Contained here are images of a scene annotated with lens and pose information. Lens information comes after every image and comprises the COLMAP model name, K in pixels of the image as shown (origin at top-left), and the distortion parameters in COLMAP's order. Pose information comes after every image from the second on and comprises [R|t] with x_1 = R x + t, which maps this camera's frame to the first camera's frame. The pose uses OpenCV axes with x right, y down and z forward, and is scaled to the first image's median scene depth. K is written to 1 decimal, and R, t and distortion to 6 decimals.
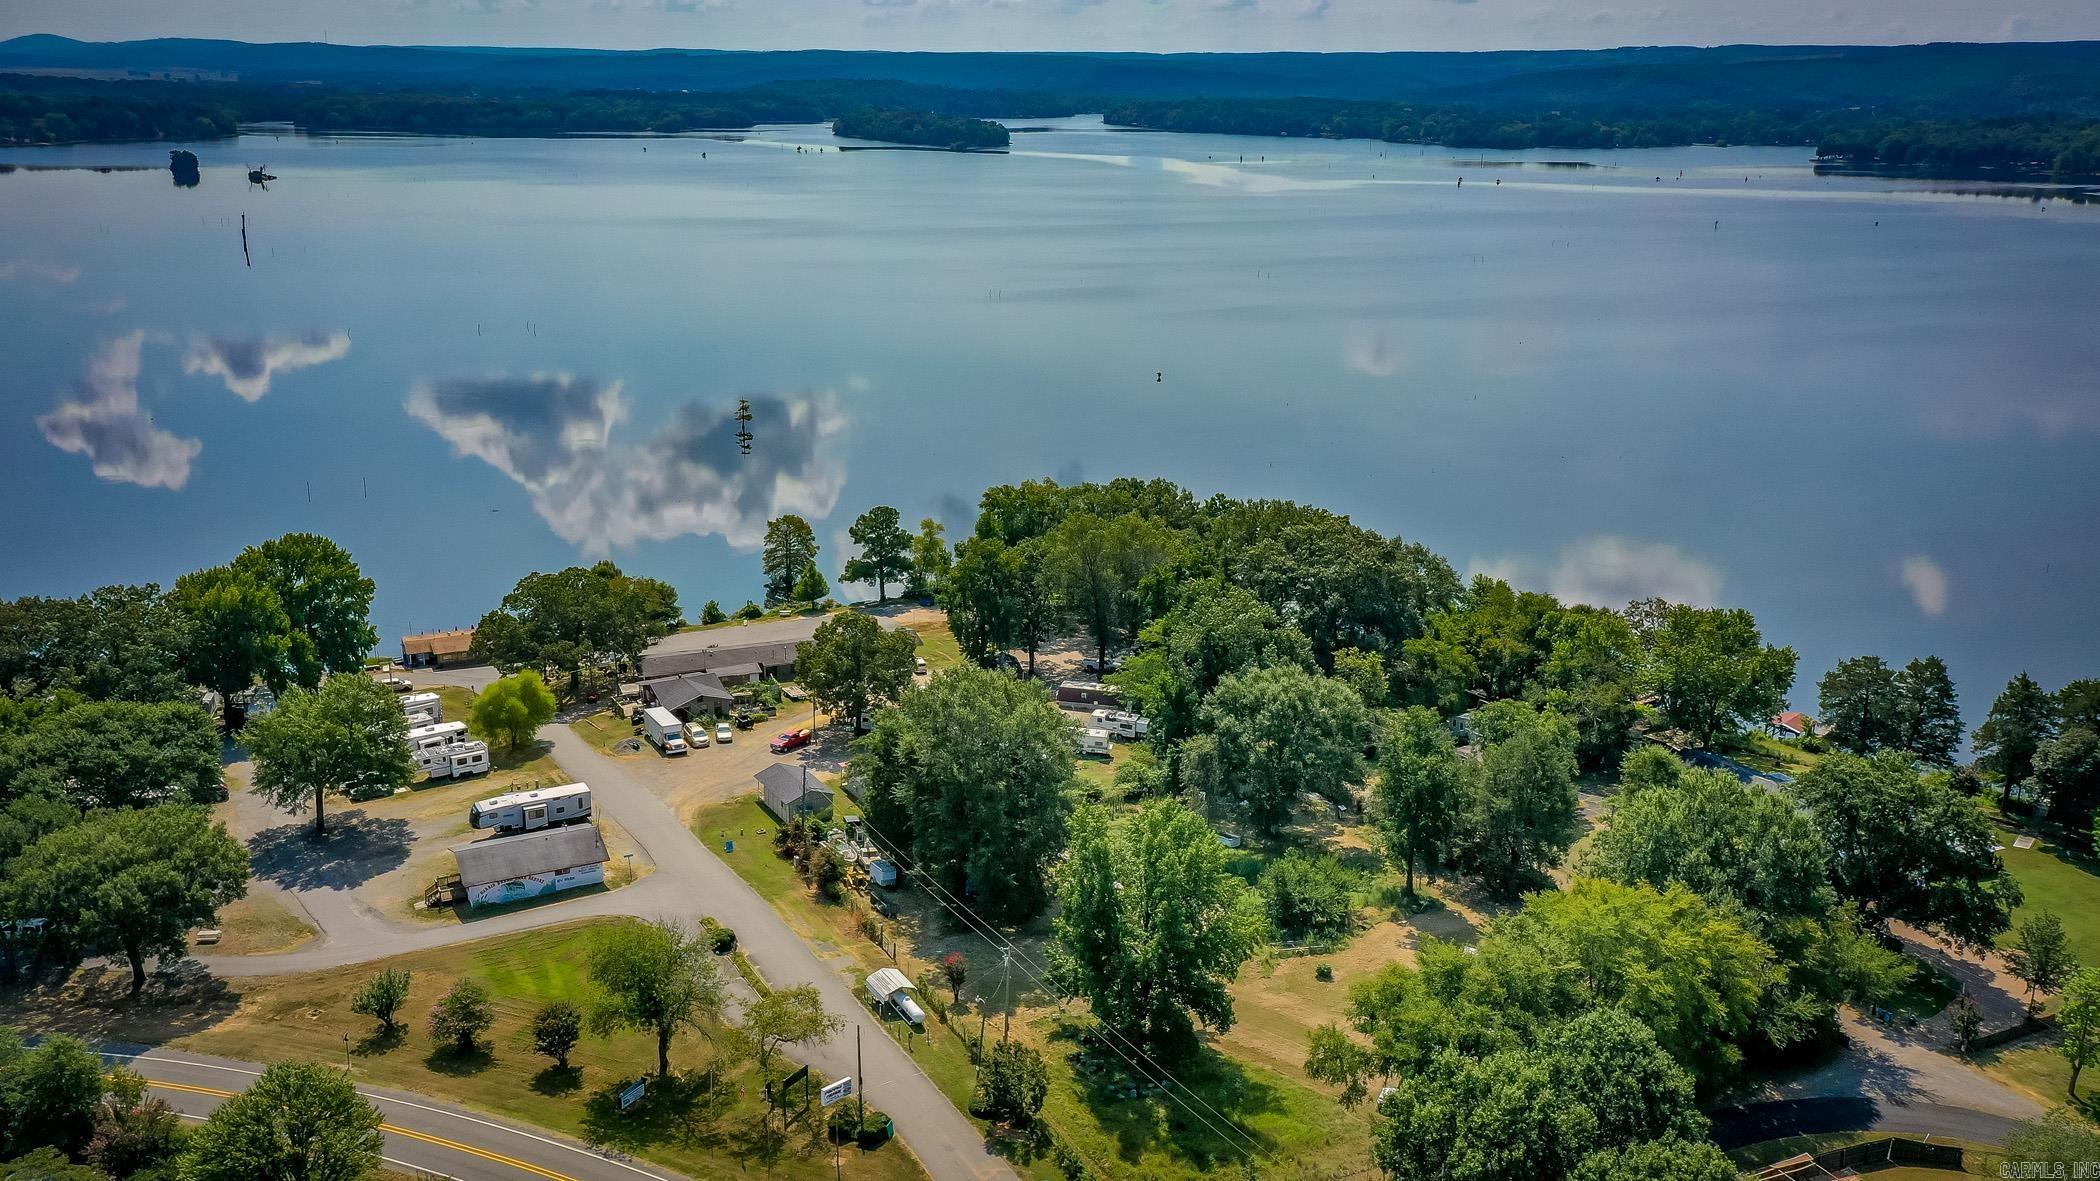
lens RADIAL K [[1712.2, 0, 1064.4], [0, 1712.2, 602.1], [0, 0, 1]] dist [0.023695, 0.009557]
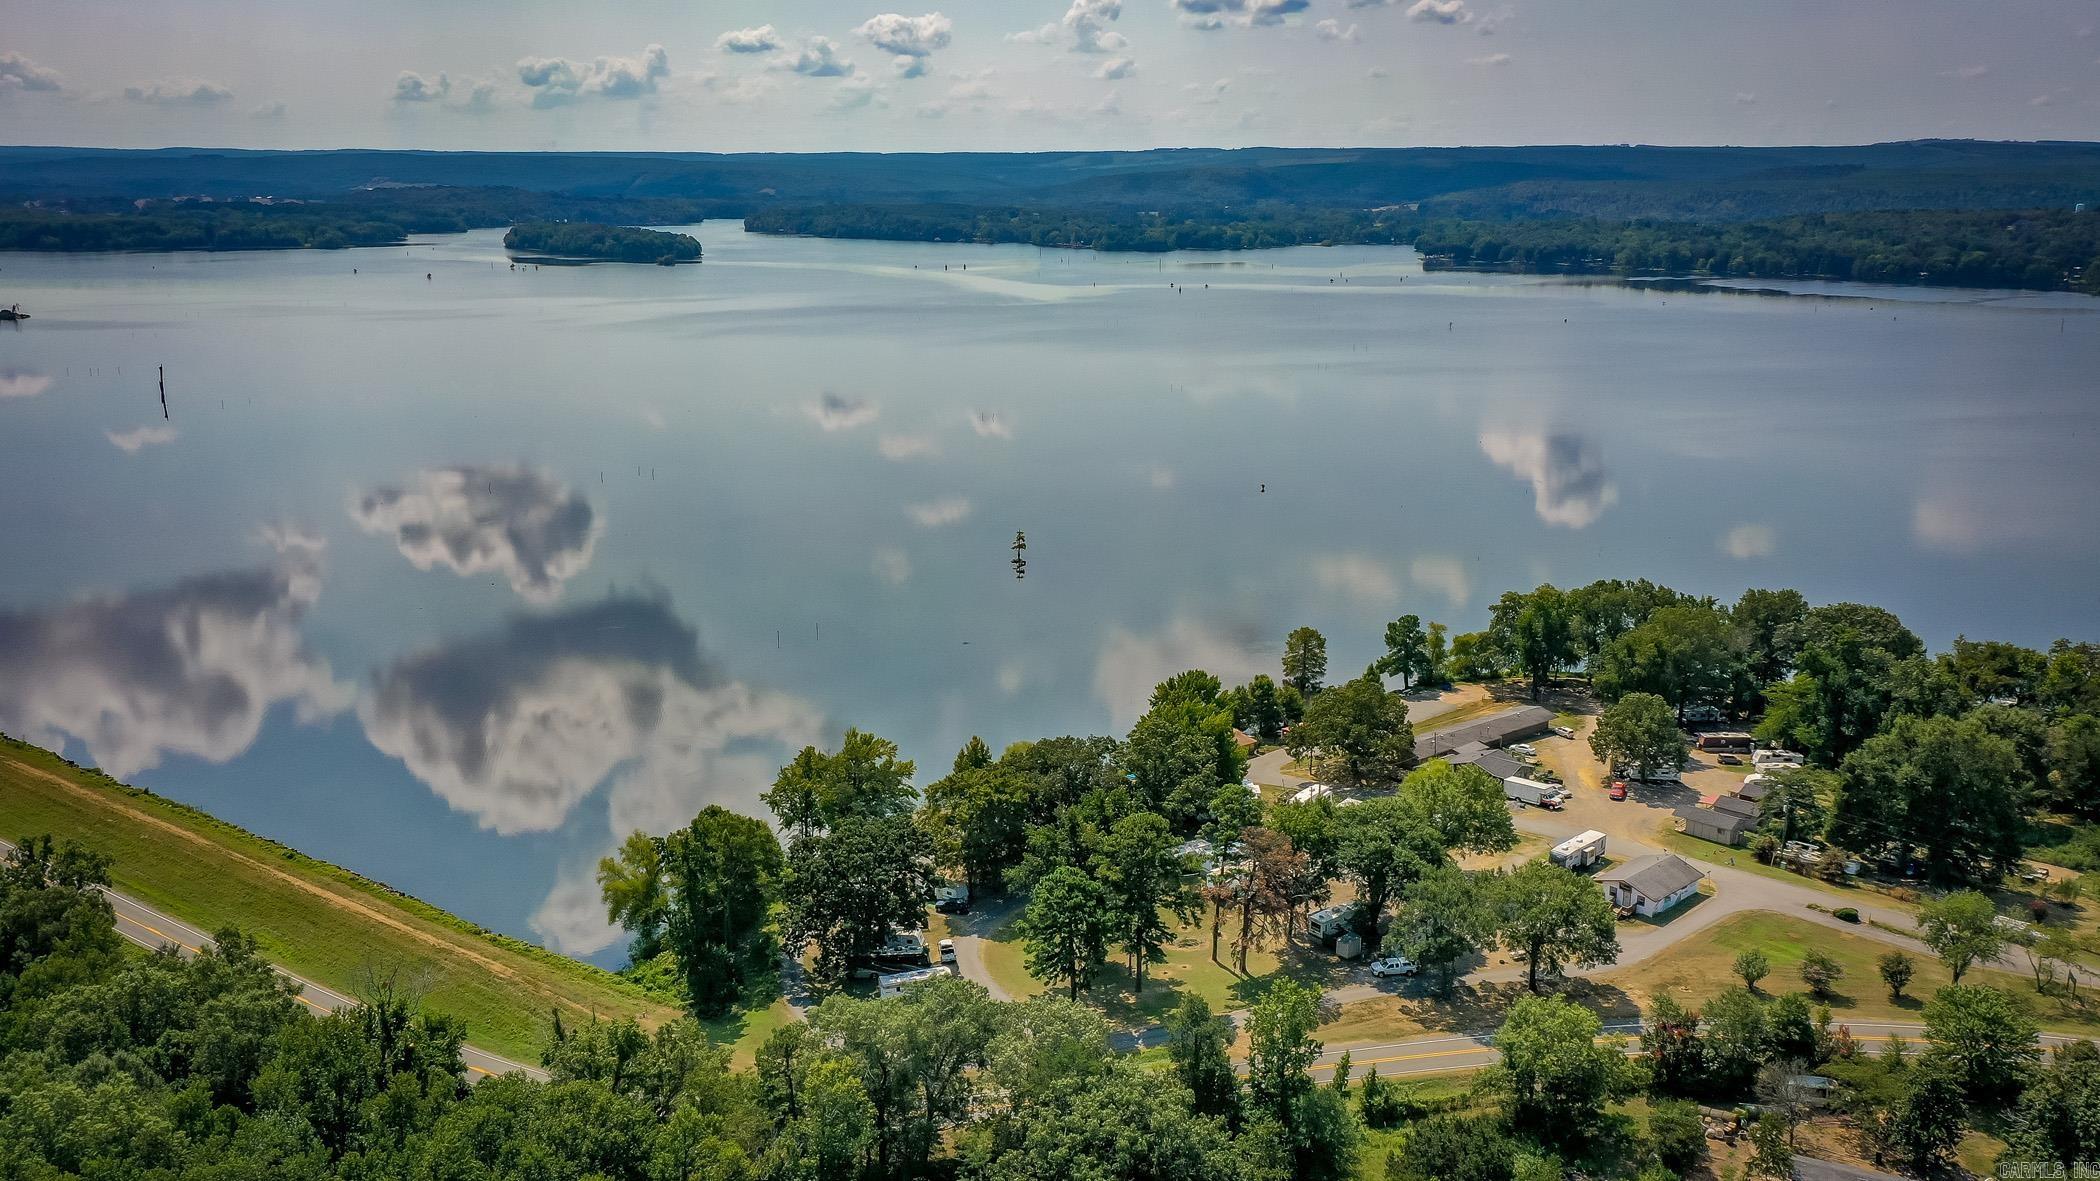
lens RADIAL K [[1674.3, 0, 1061.9], [0, 1674.3, 586.9], [0, 0, 1]] dist [0.025374, 0.004865]
pose [[0.967123, -0.067438, 0.245206, -1.057366], [0.080883, 0.995700, -0.045167, -0.066096], [-0.241105, 0.063515, 0.968418, -0.229661]]
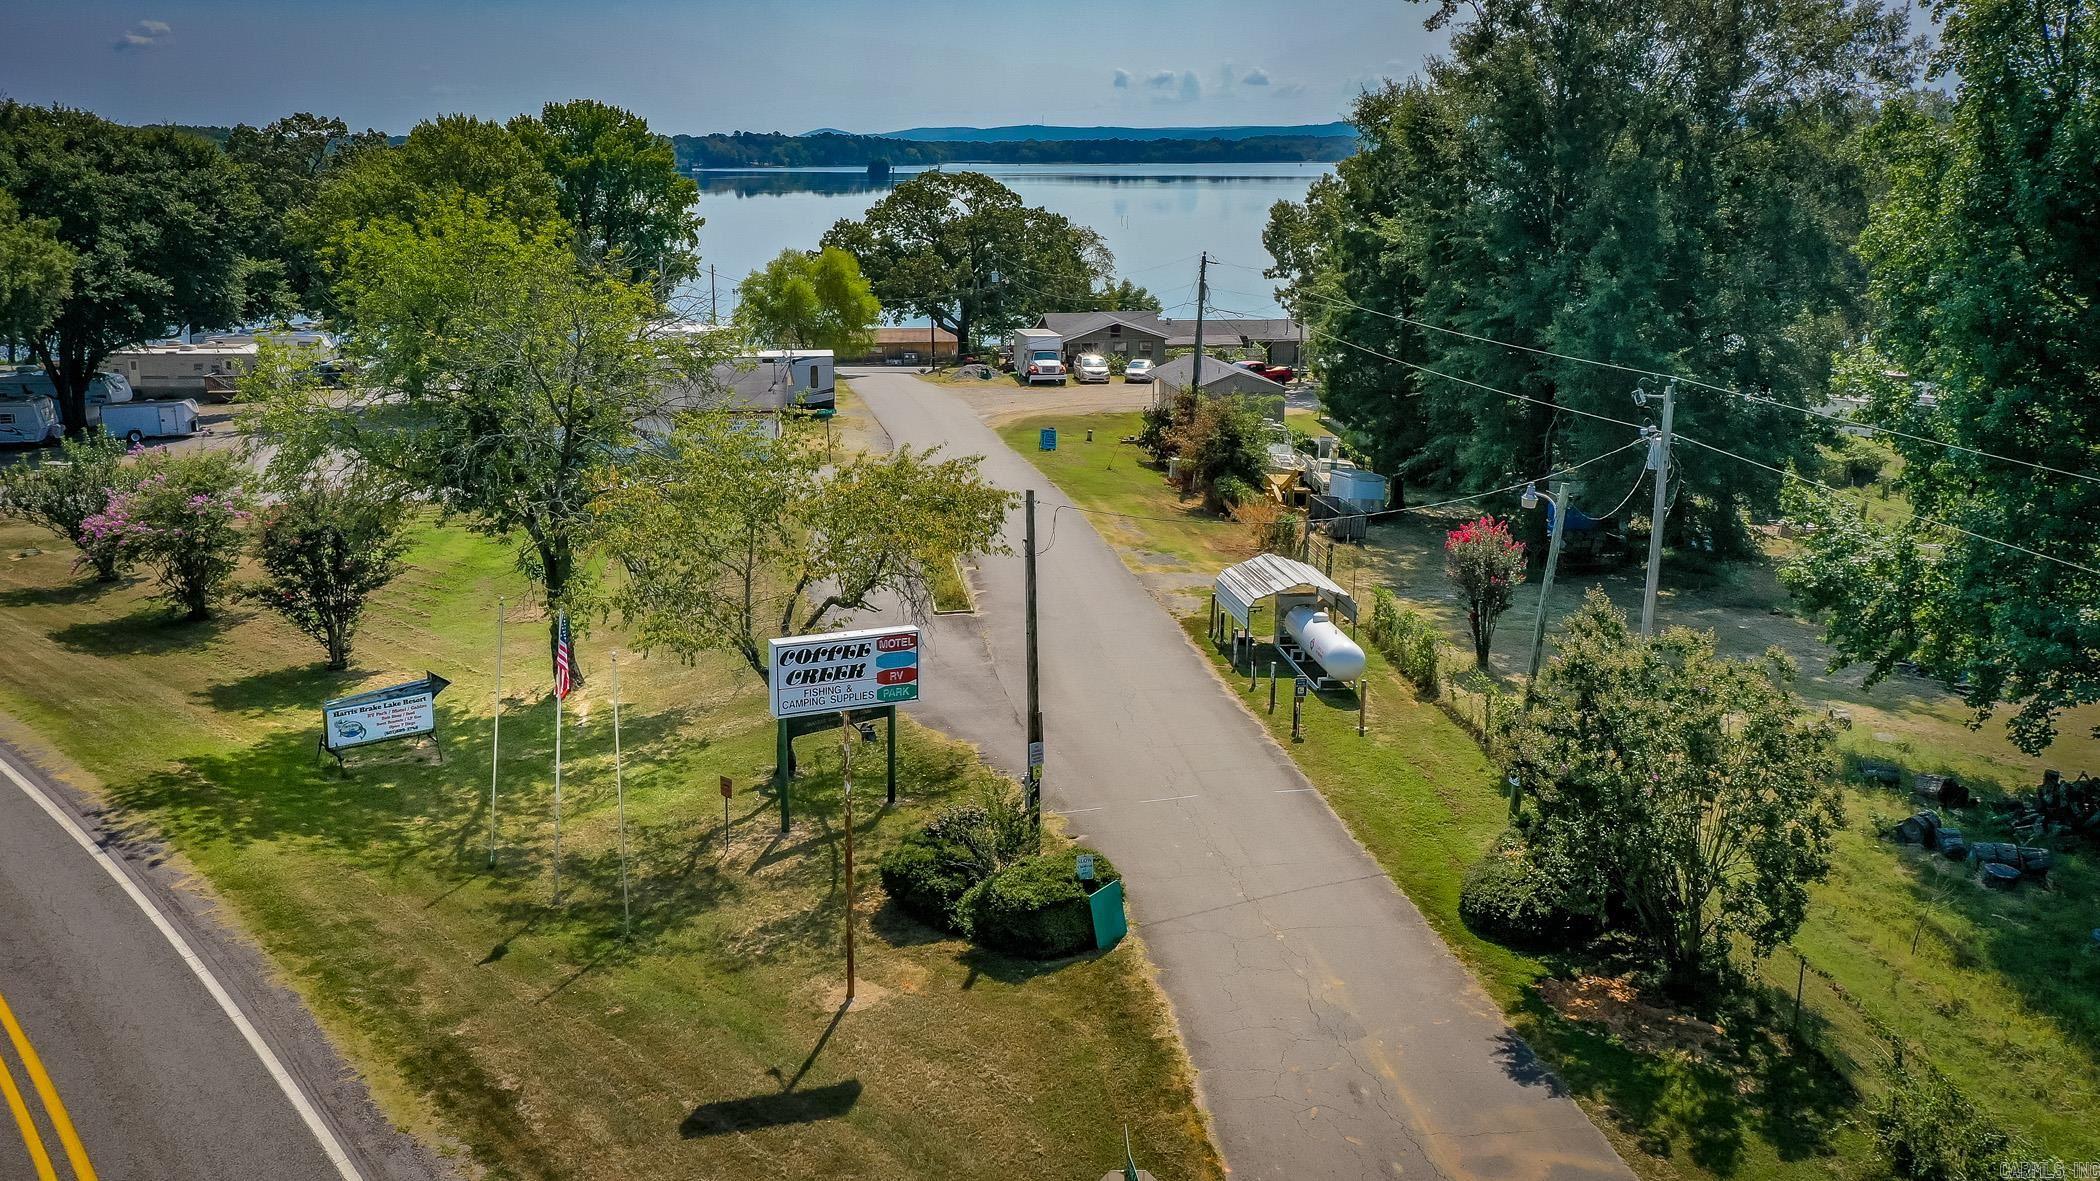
lens RADIAL K [[1674.3, 0, 1068.4], [0, 1674.3, 584.8], [0, 0, 1]] dist [0.025374, 0.004865]
pose [[0.929862, 0.065934, -0.361953, -0.018238], [-0.082767, 0.996081, -0.031181, 0.196954], [0.358479, 0.058952, 0.931675, 0.569625]]
